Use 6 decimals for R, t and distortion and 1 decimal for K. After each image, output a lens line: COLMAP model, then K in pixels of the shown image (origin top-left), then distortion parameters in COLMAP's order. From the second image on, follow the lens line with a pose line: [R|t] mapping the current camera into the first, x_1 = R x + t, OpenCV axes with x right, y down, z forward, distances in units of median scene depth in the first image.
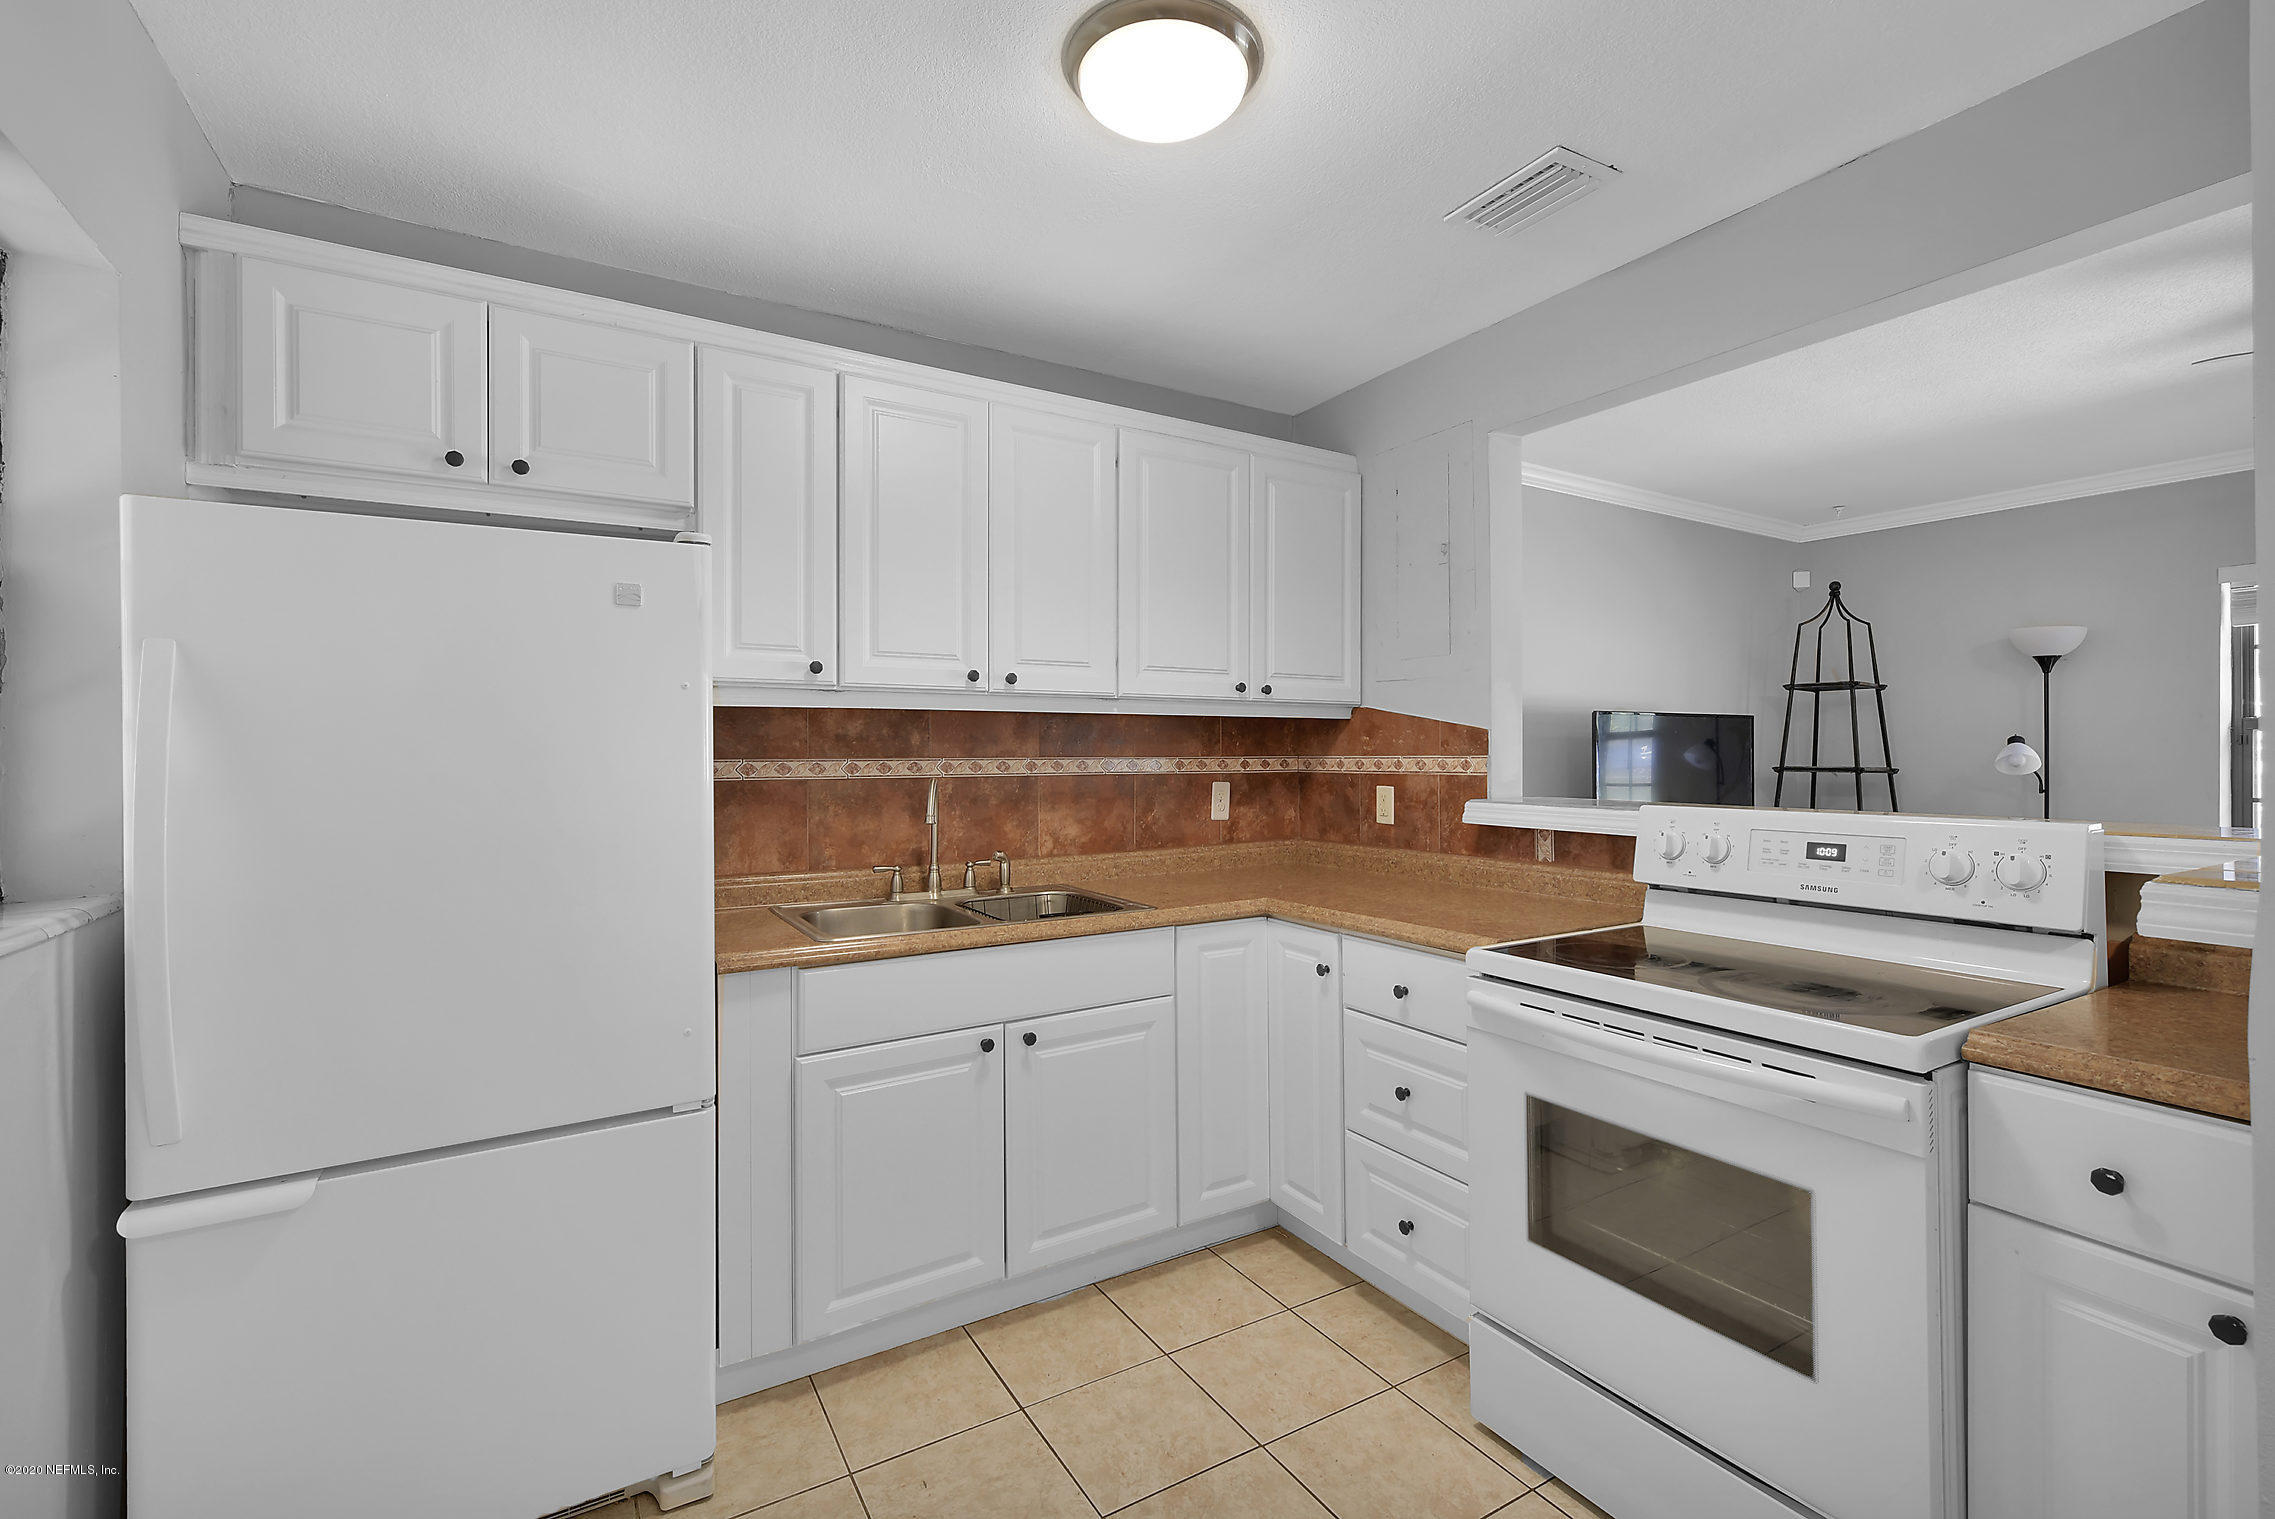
lens RADIAL K [[998.3, 0, 1147.6], [0, 998.3, 747.5], [0, 0, 1]] dist [0.008582, -0.000639]
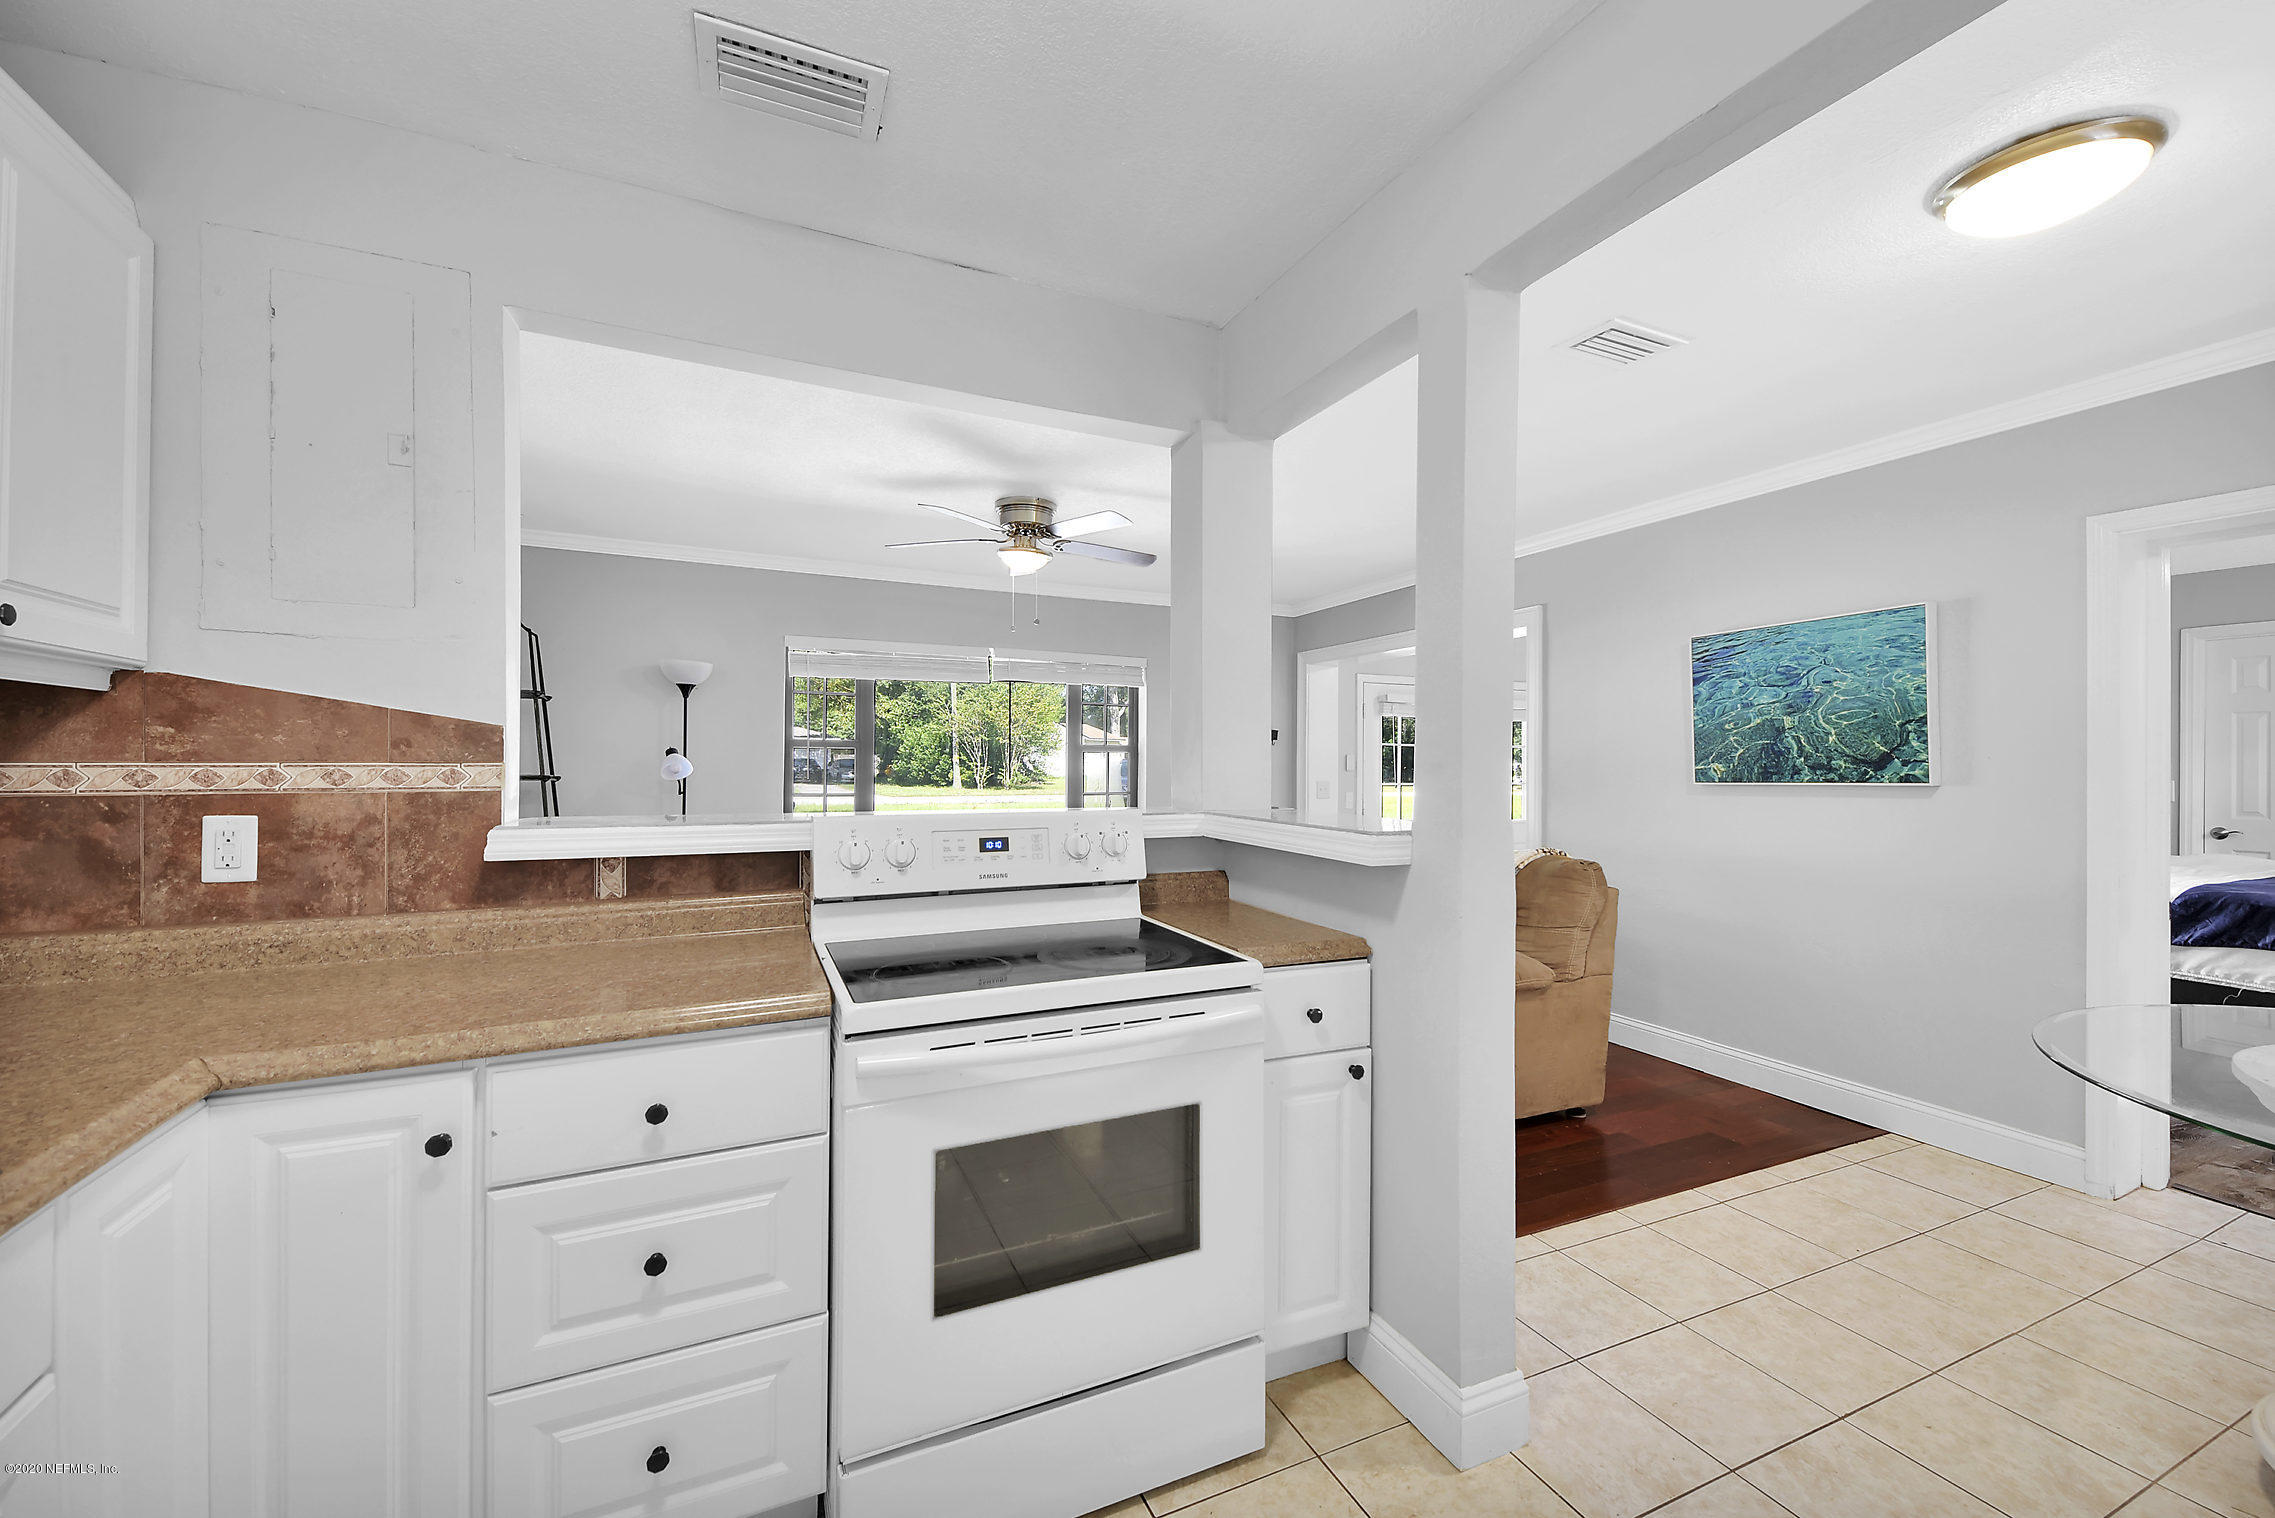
lens RADIAL K [[900.3, 0, 1145.6], [0, 900.3, 762.5], [0, 0, 1]] dist [0.037437, -0.015323]
pose [[0.108465, 0.003541, 0.994094, -0.250753], [-0.011141, 0.999935, -0.002347, 0.004163], [-0.994038, -0.010821, 0.108498, 0.470568]]
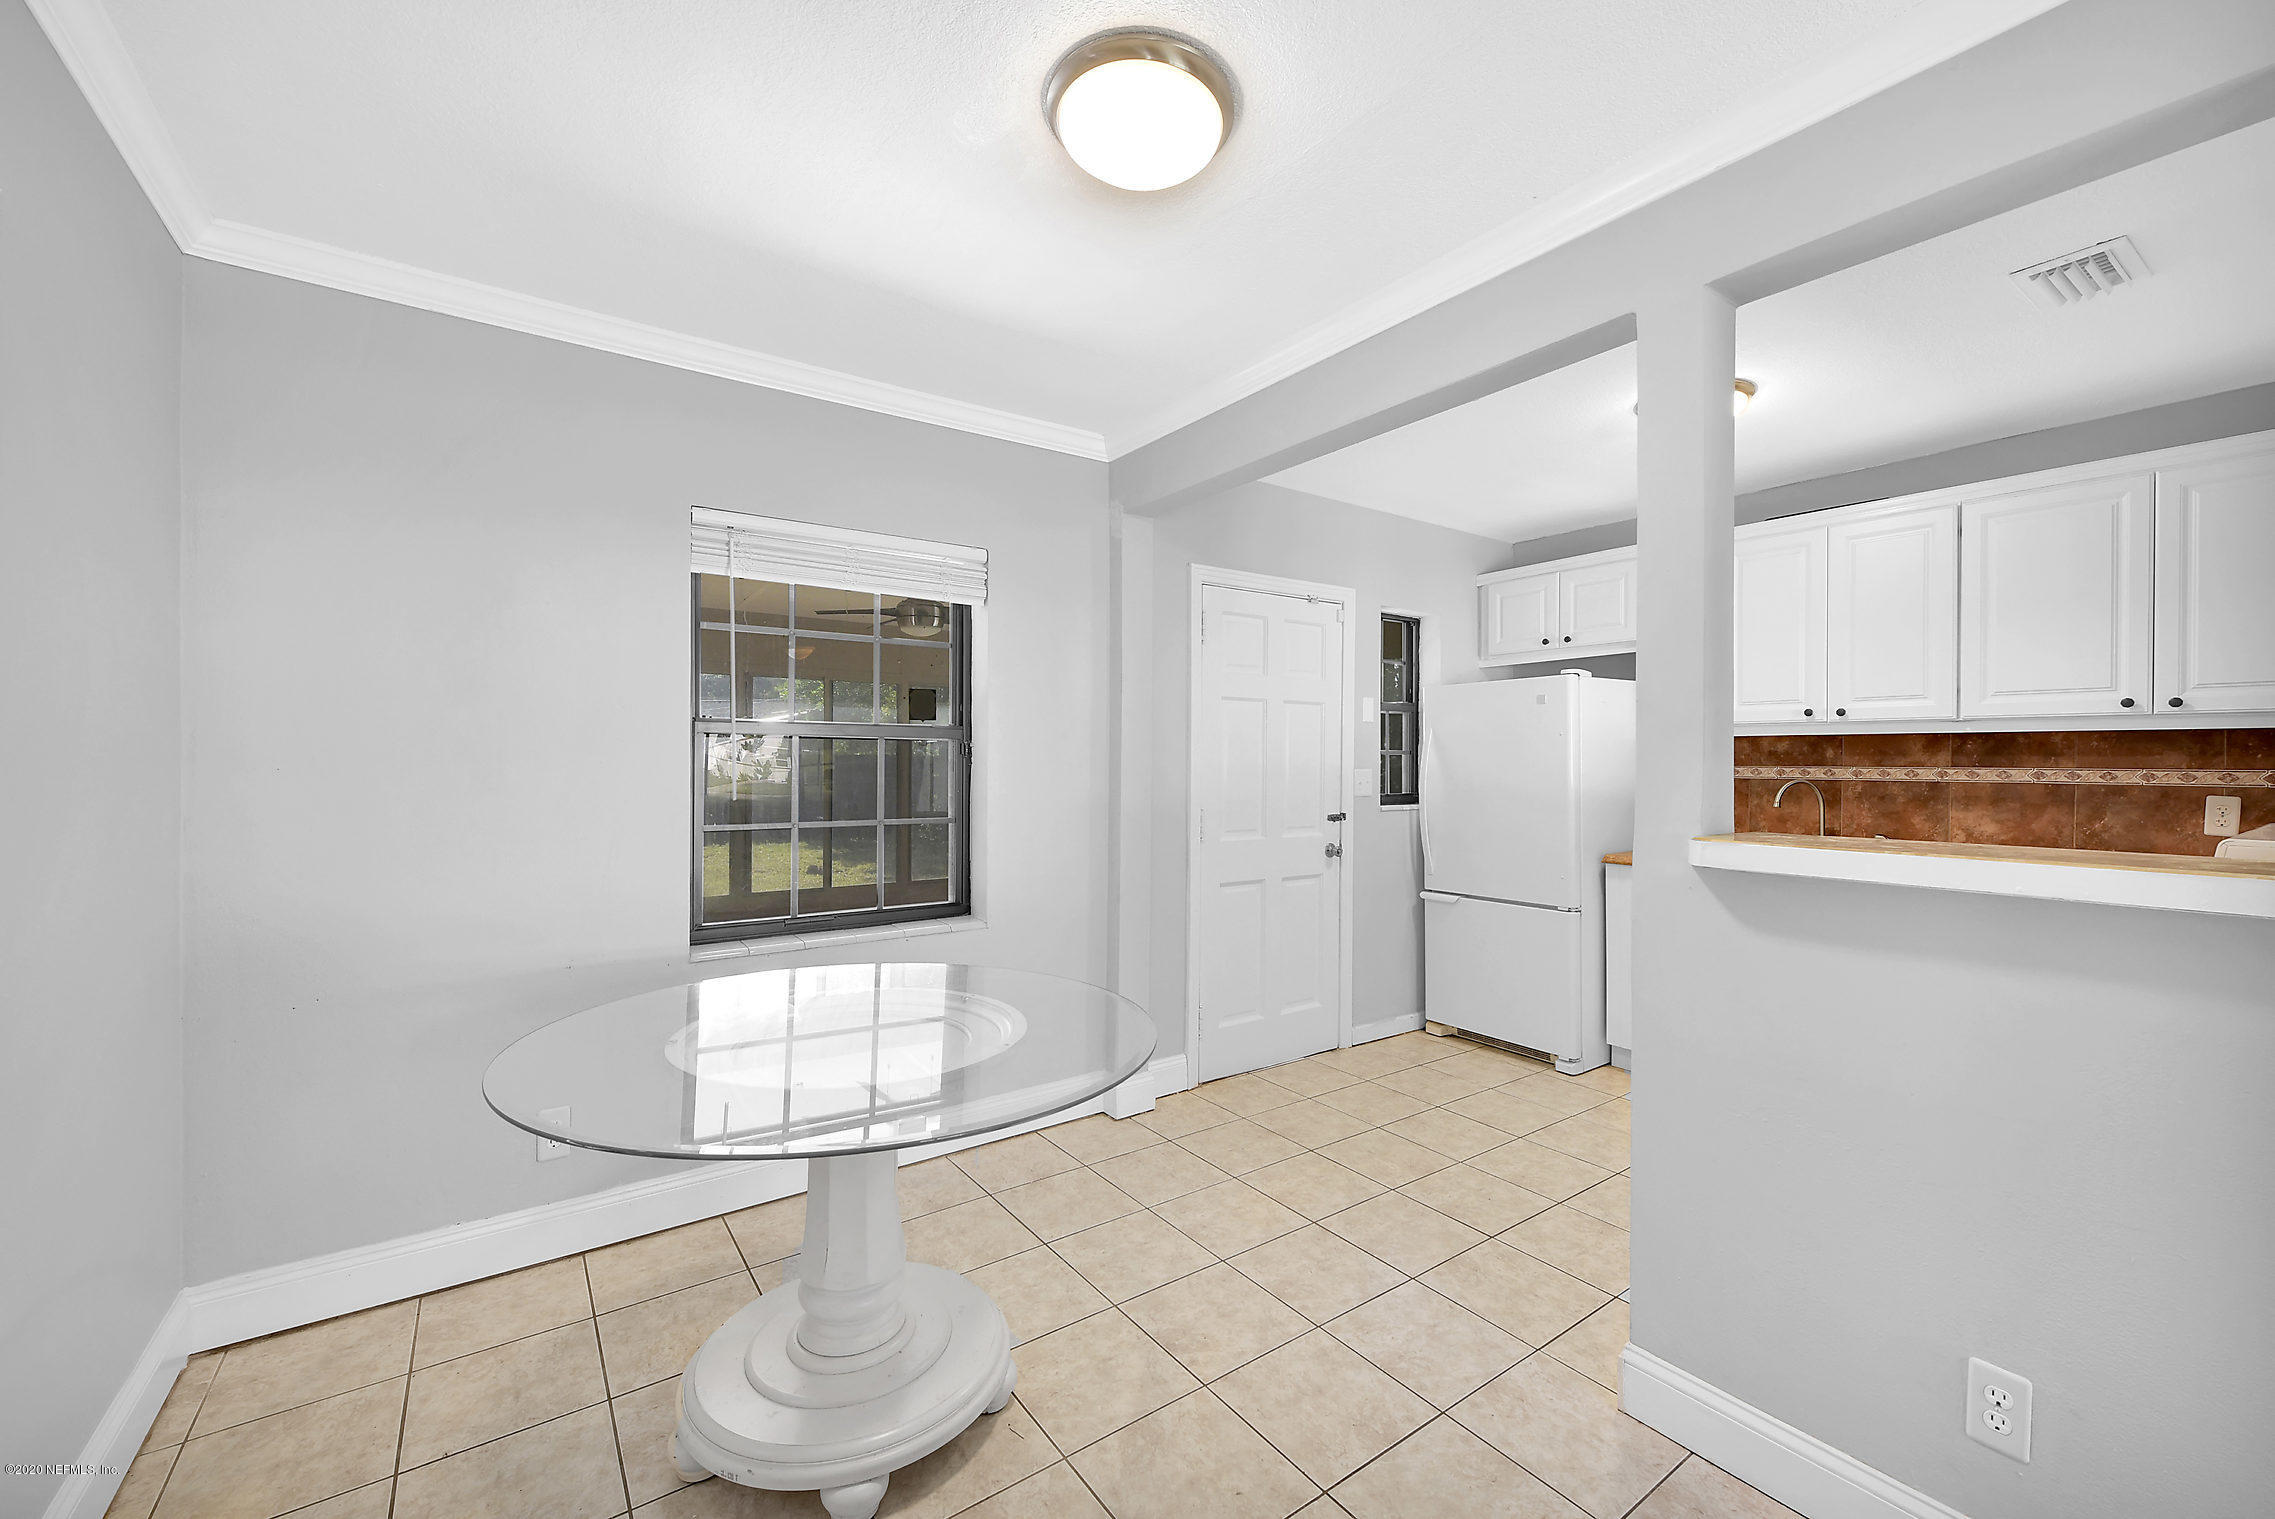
lens RADIAL K [[903.0, 0, 1137.5], [0, 903.0, 759.5], [0, 0, 1]] dist [-0.008542, -0.000080]
pose [[0.065908, 0.002870, -0.997822, 1.000299], [0.000595, 0.999996, 0.002916, -0.004013], [0.997826, -0.000786, 0.065906, -0.100331]]
